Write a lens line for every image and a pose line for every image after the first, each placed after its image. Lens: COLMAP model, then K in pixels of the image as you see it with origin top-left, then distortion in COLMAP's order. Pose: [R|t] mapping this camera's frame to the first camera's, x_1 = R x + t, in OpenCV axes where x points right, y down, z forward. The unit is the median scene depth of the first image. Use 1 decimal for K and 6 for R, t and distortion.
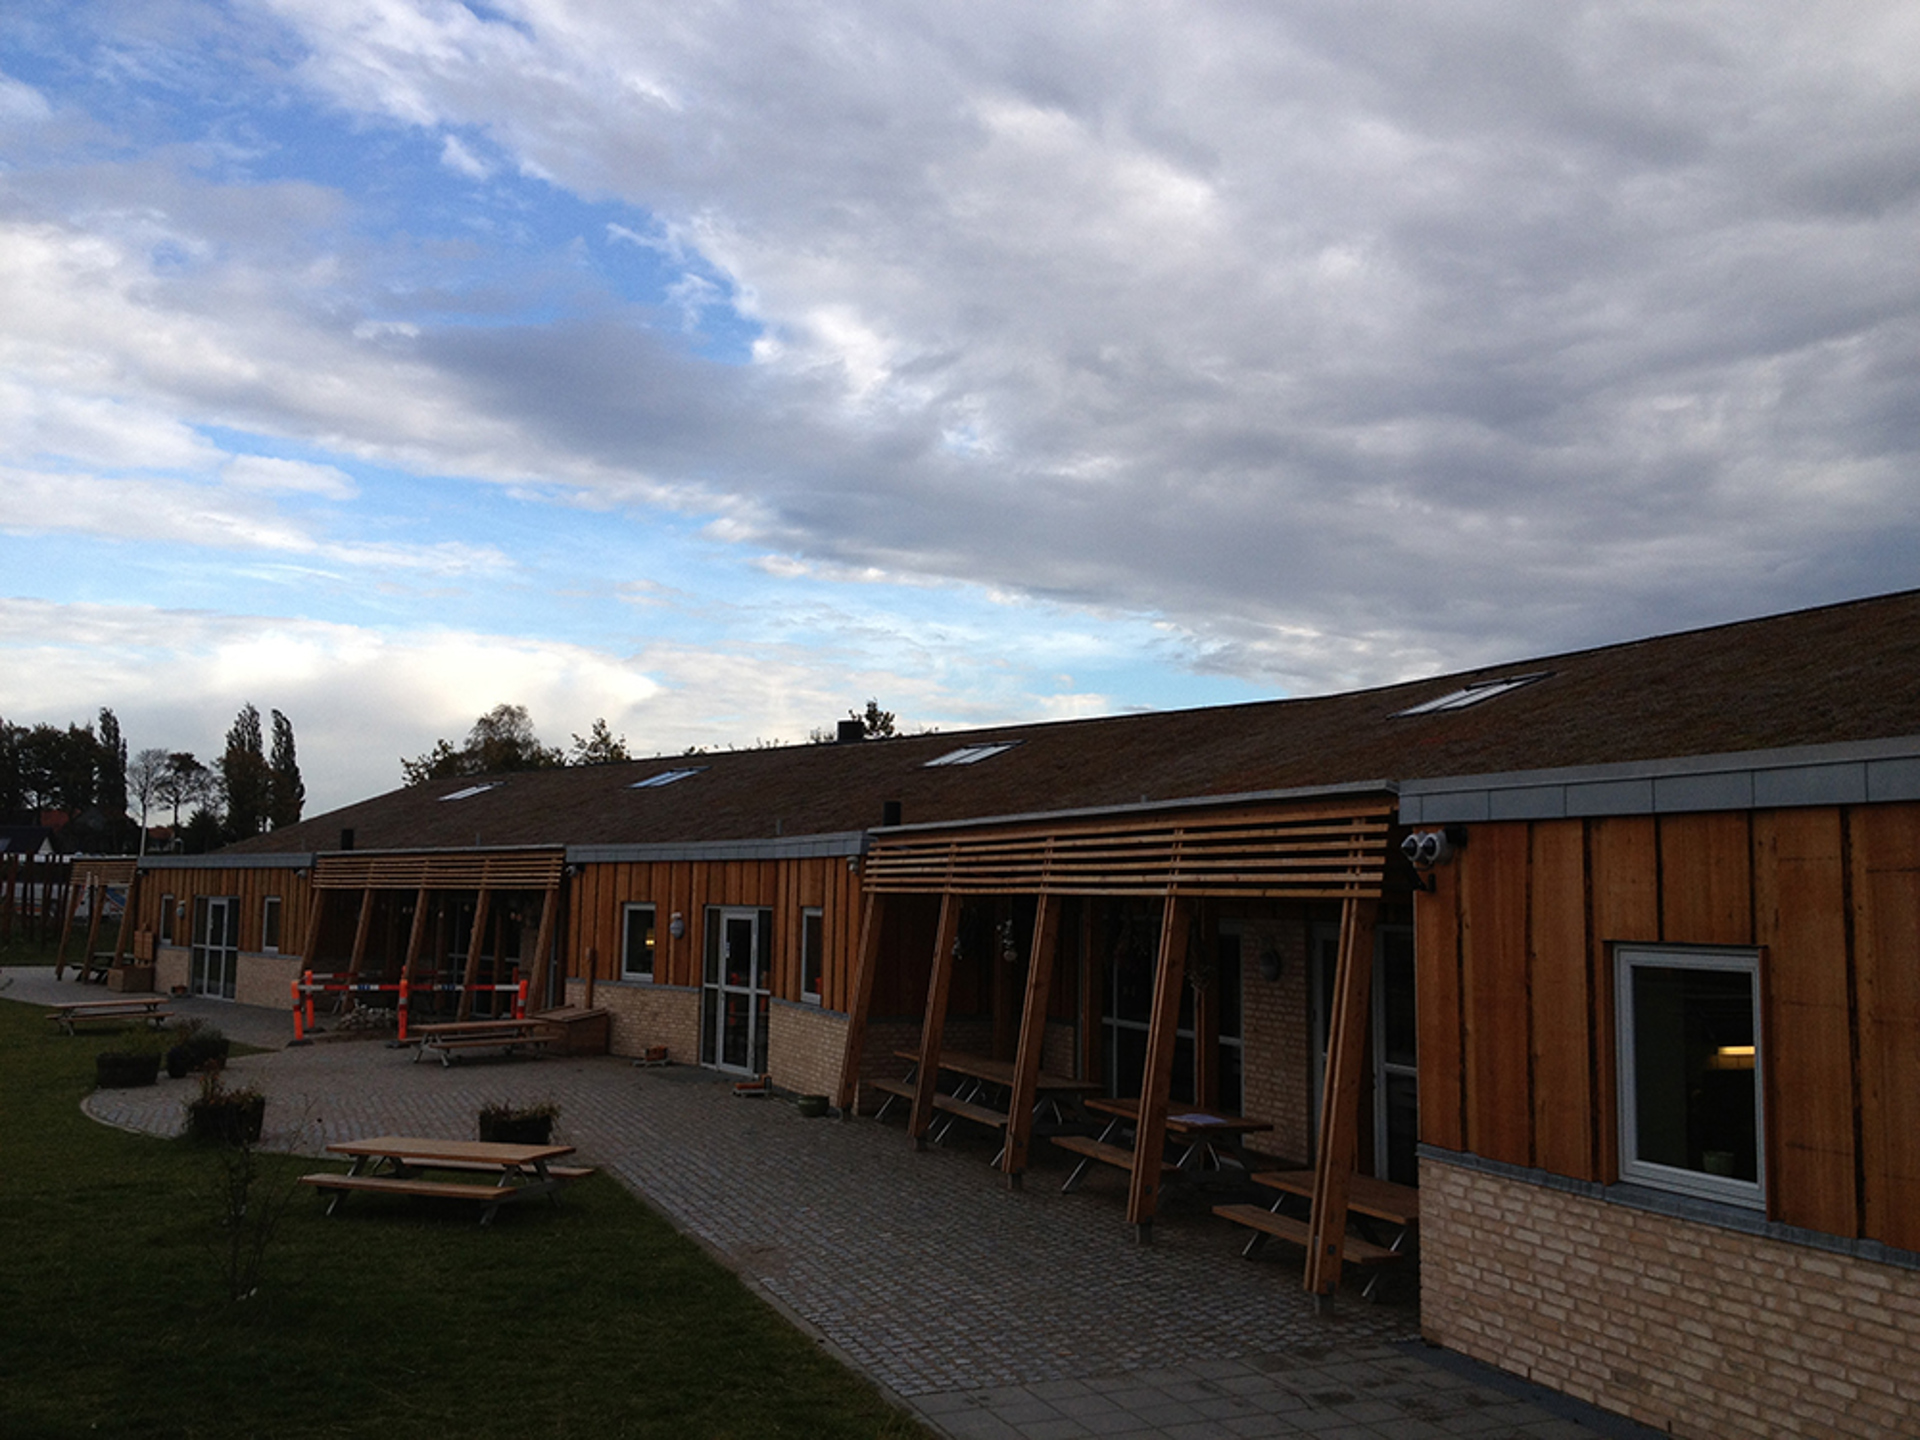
lens RADIAL K [[1881.5, 0, 960.0], [0, 1881.5, 720.0], [0, 0, 1]] dist [0.107149, -0.010347]
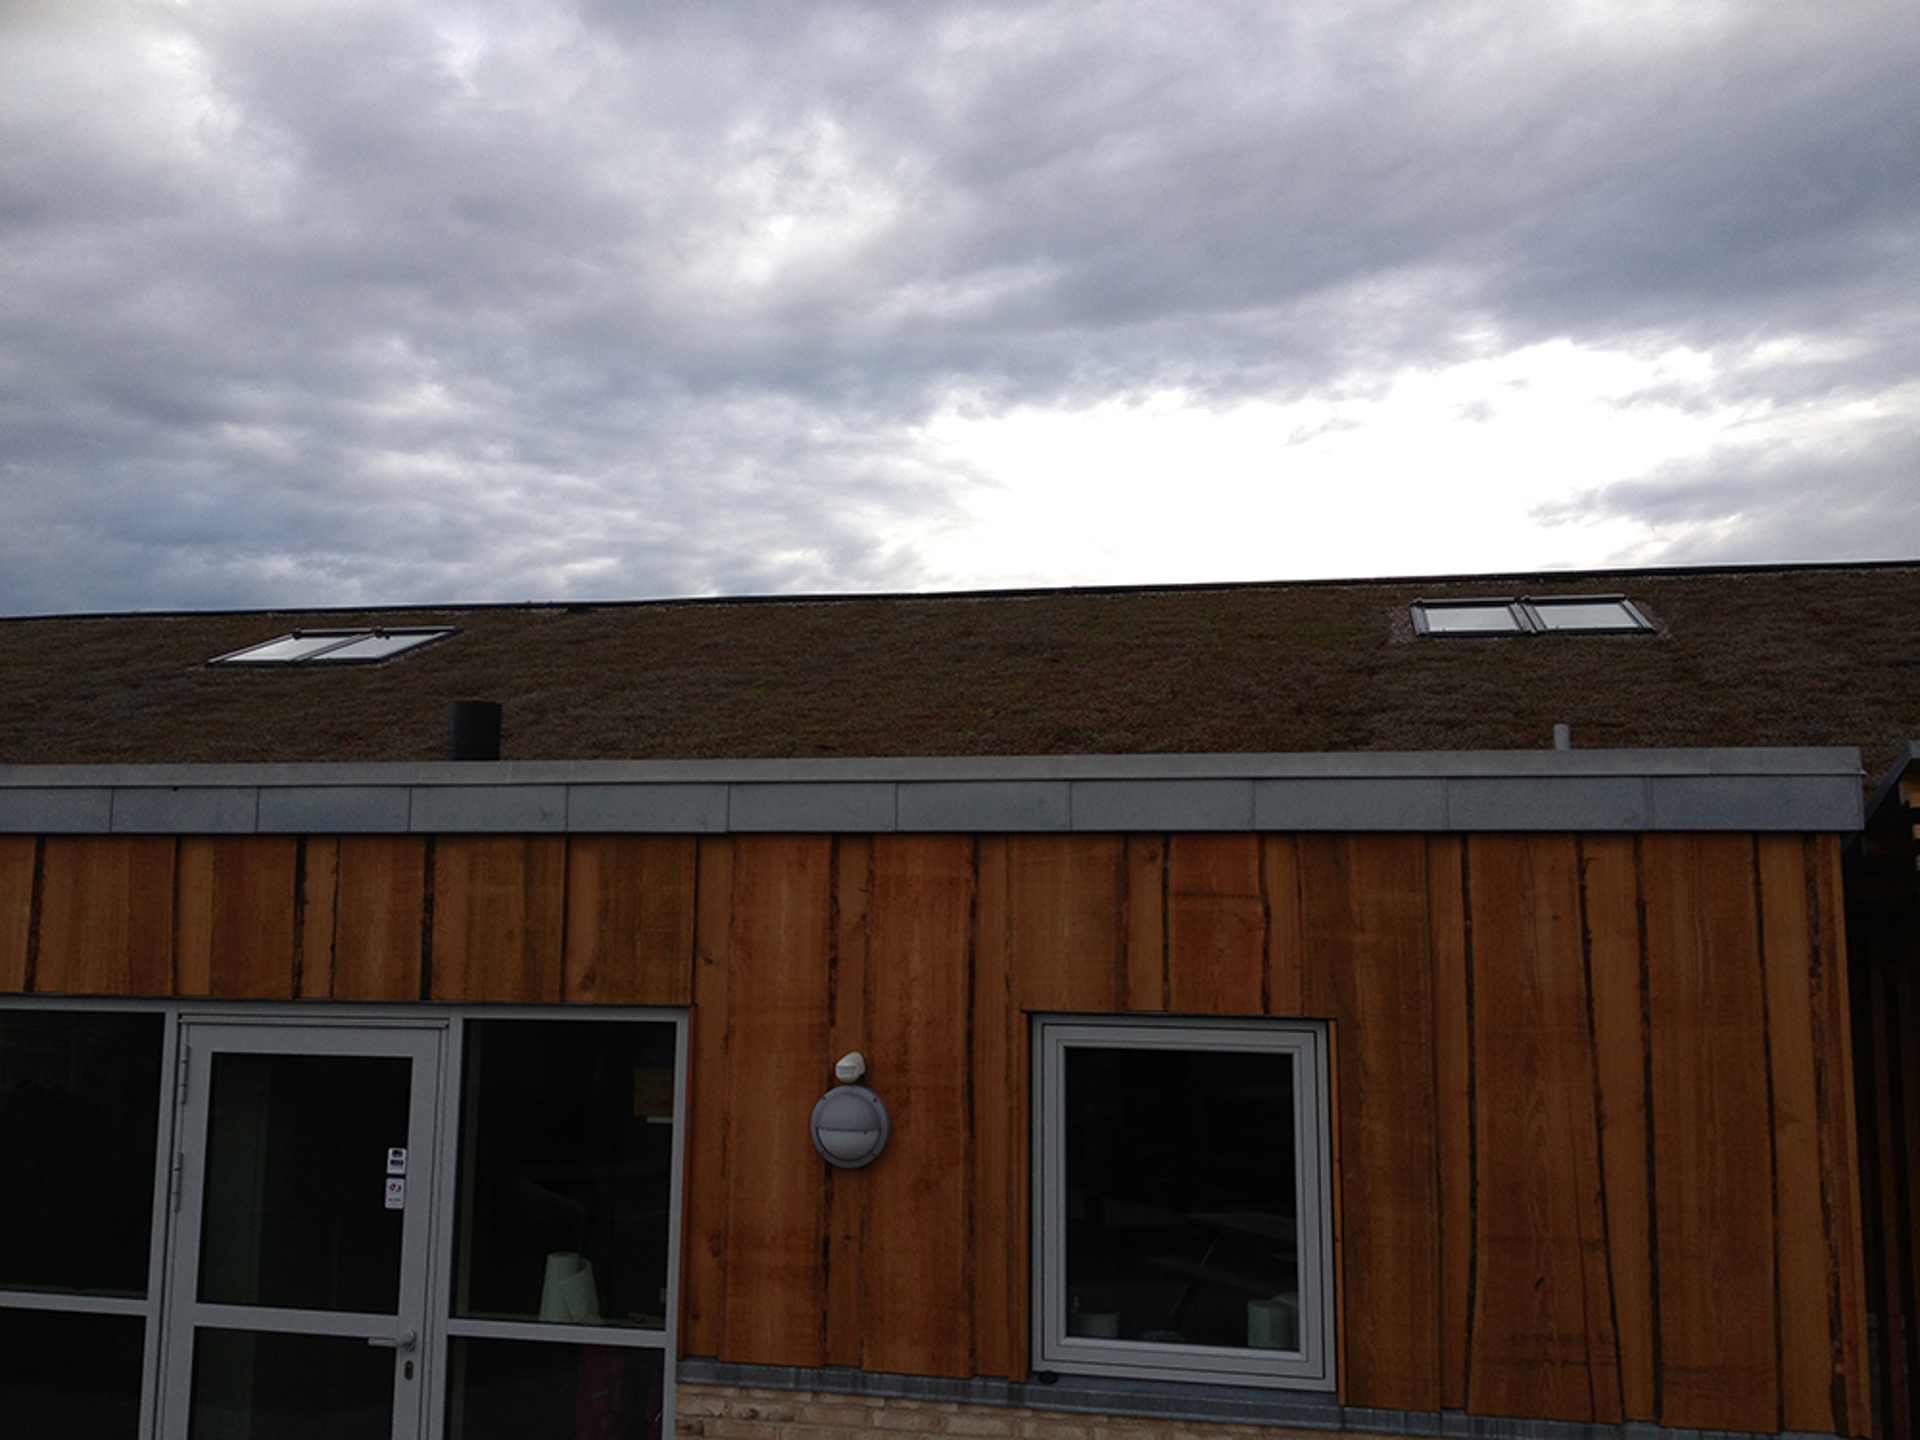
lens RADIAL K [[1881.5, 0, 960.0], [0, 1881.5, 720.0], [0, 0, 1]] dist [0.107149, -0.010347]
pose [[0.556353, 0.100381, 0.824861, -0.247273], [-0.083245, 0.994416, -0.064868, 0.057991], [-0.826766, -0.032576, 0.561602, 0.654357]]
